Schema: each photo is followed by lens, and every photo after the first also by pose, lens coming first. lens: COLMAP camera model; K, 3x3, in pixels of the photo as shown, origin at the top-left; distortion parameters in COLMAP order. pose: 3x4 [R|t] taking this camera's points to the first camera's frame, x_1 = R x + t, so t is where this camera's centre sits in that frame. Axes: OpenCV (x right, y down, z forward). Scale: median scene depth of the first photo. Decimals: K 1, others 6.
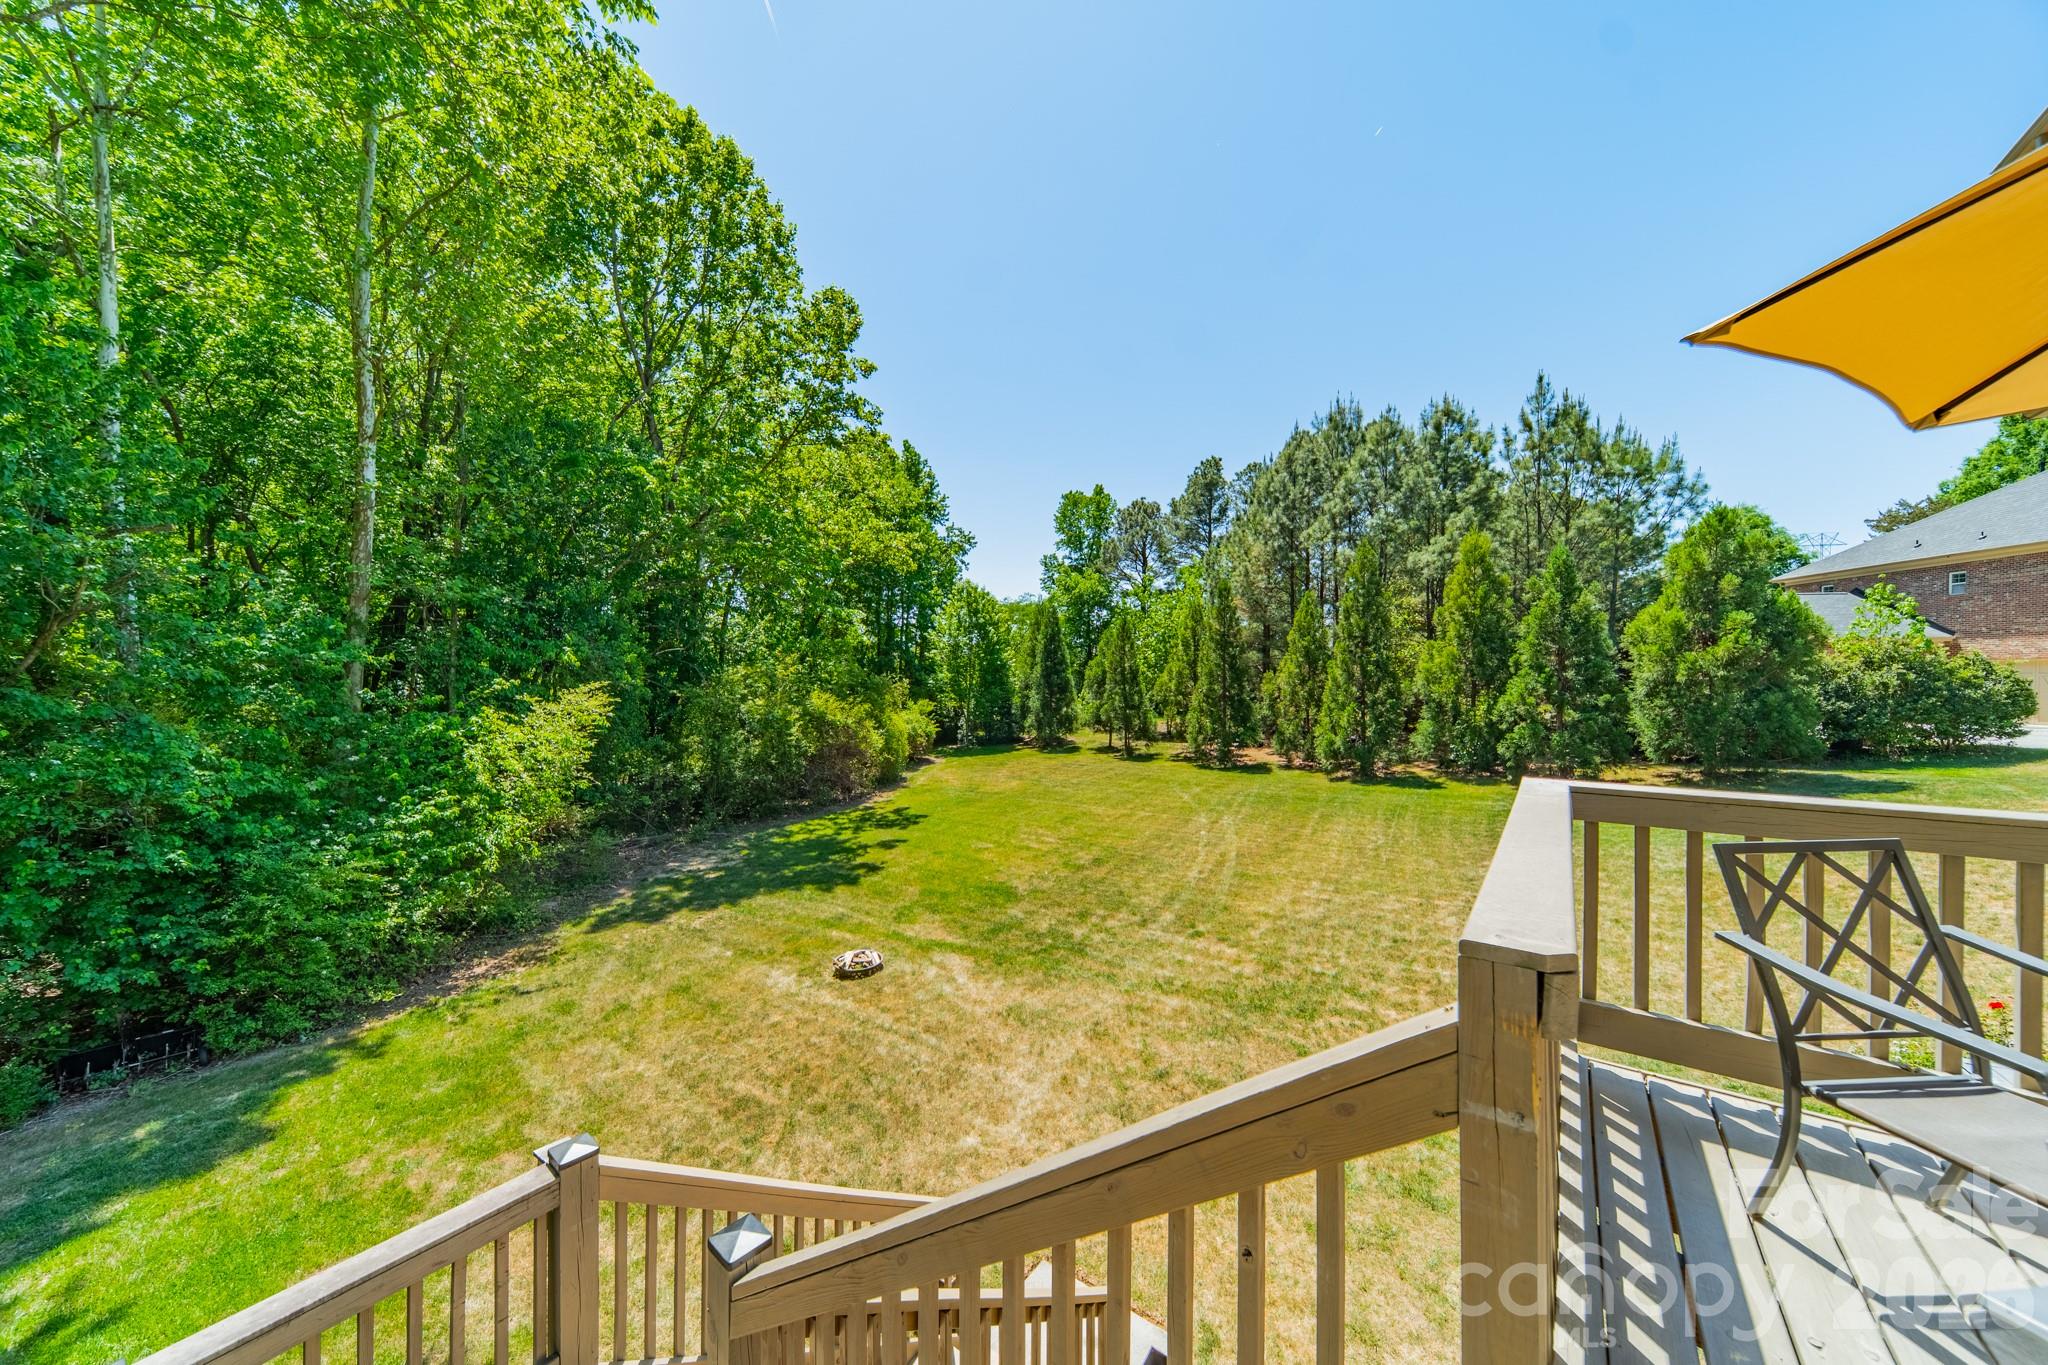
lens RADIAL K [[713.3, 0, 1025.4], [0, 713.3, 683.7], [0, 0, 1]] dist [0.001180, -0.000051]
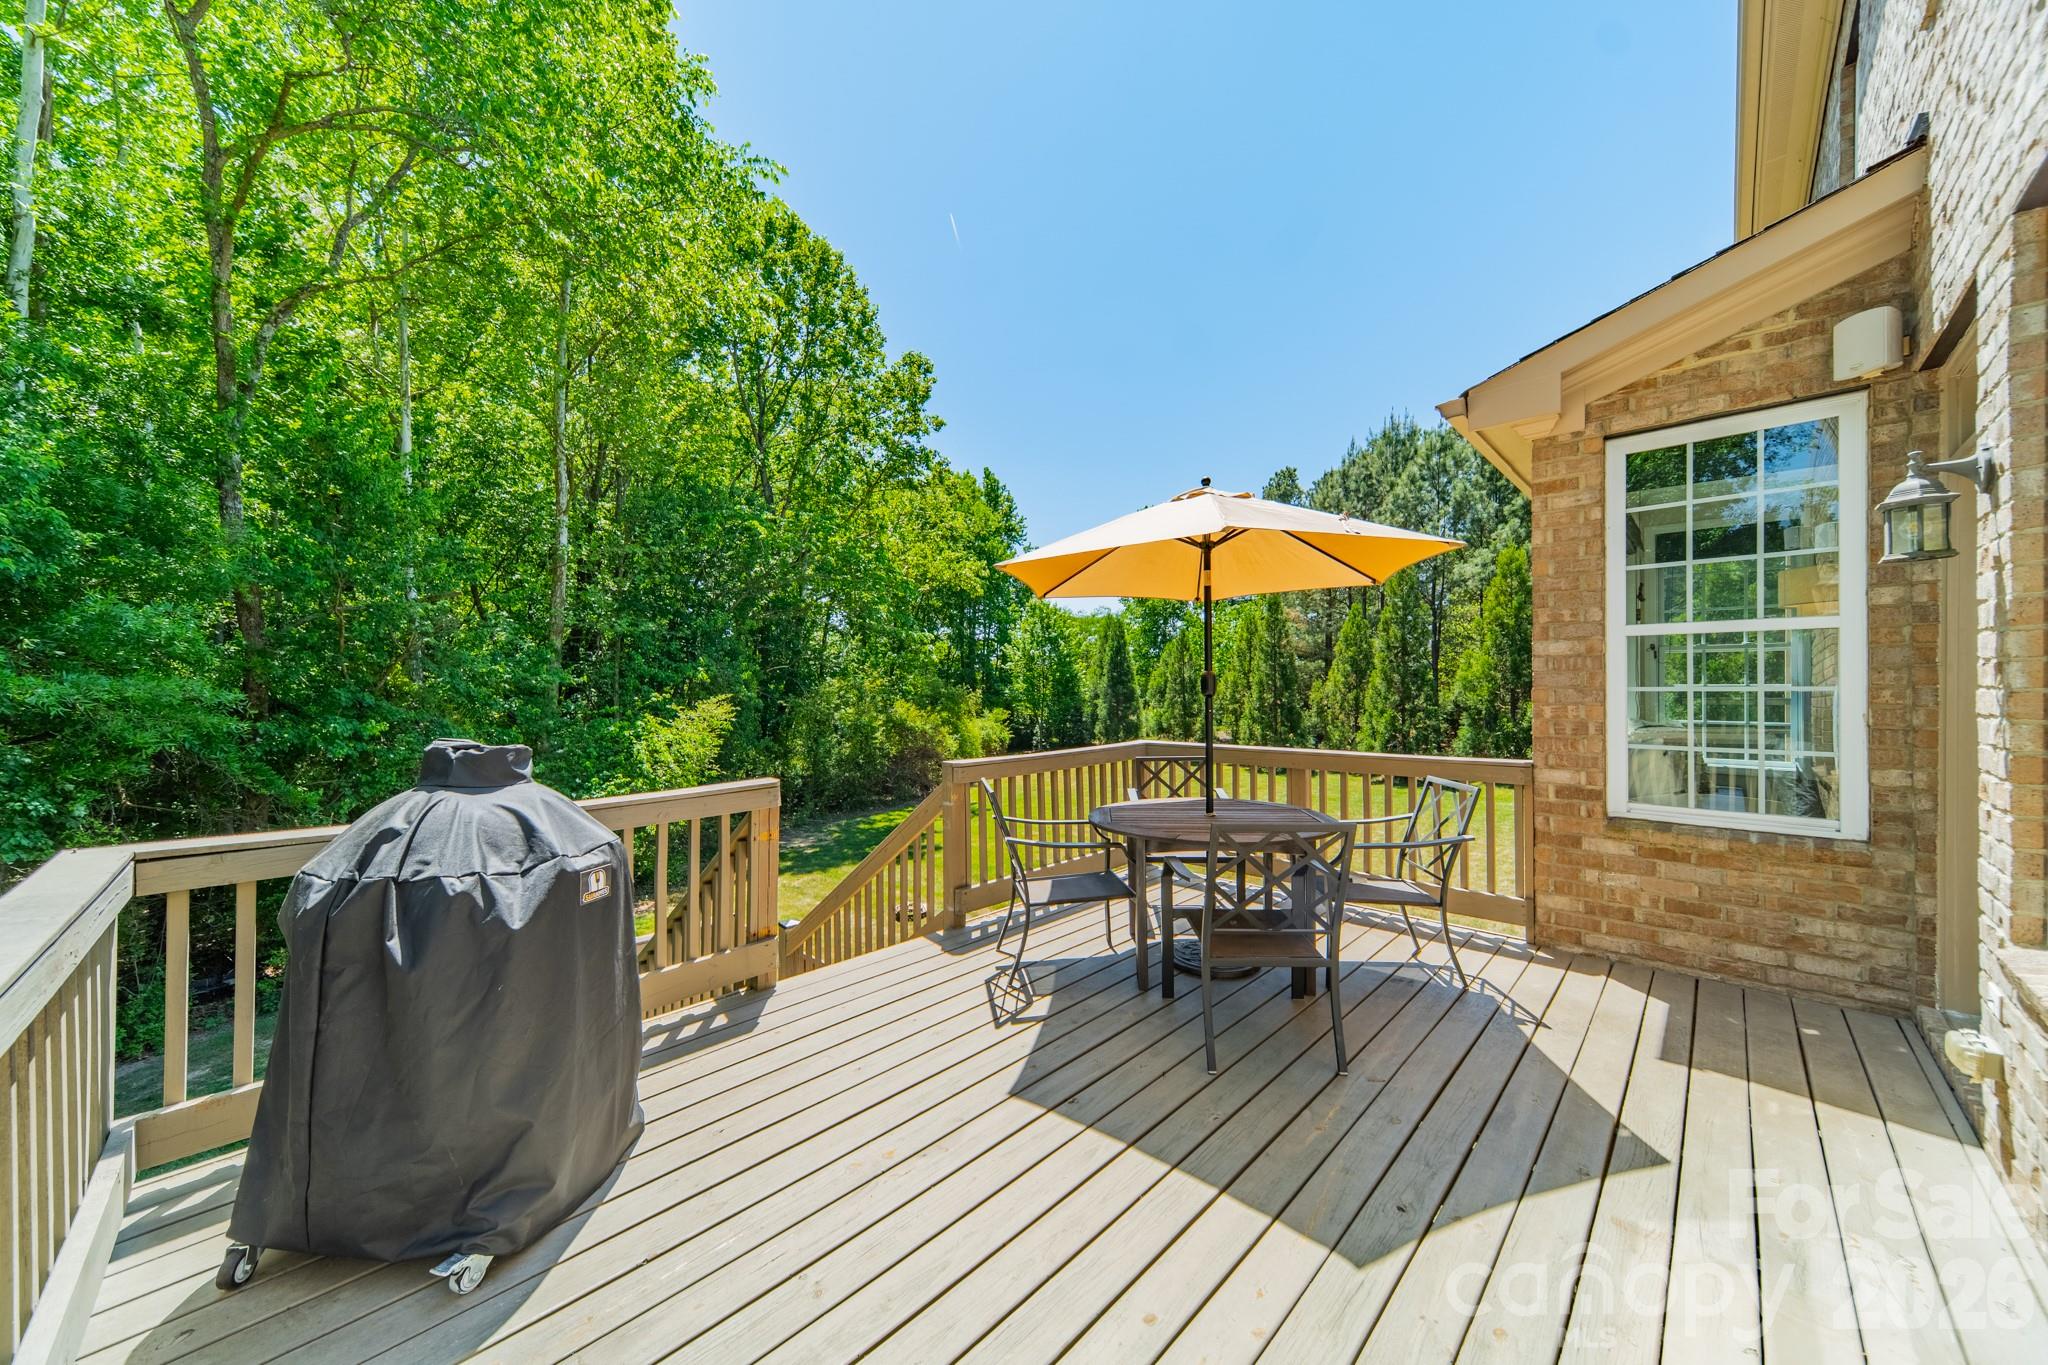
lens RADIAL K [[713.3, 0, 1024.9], [0, 713.3, 683.8], [0, 0, 1]] dist [0.001180, -0.000051]
pose [[0.991036, -0.007416, -0.133391, 0.063674], [0.005723, 0.999898, -0.013072, -0.001152], [0.133474, 0.012191, 0.990977, -0.115994]]
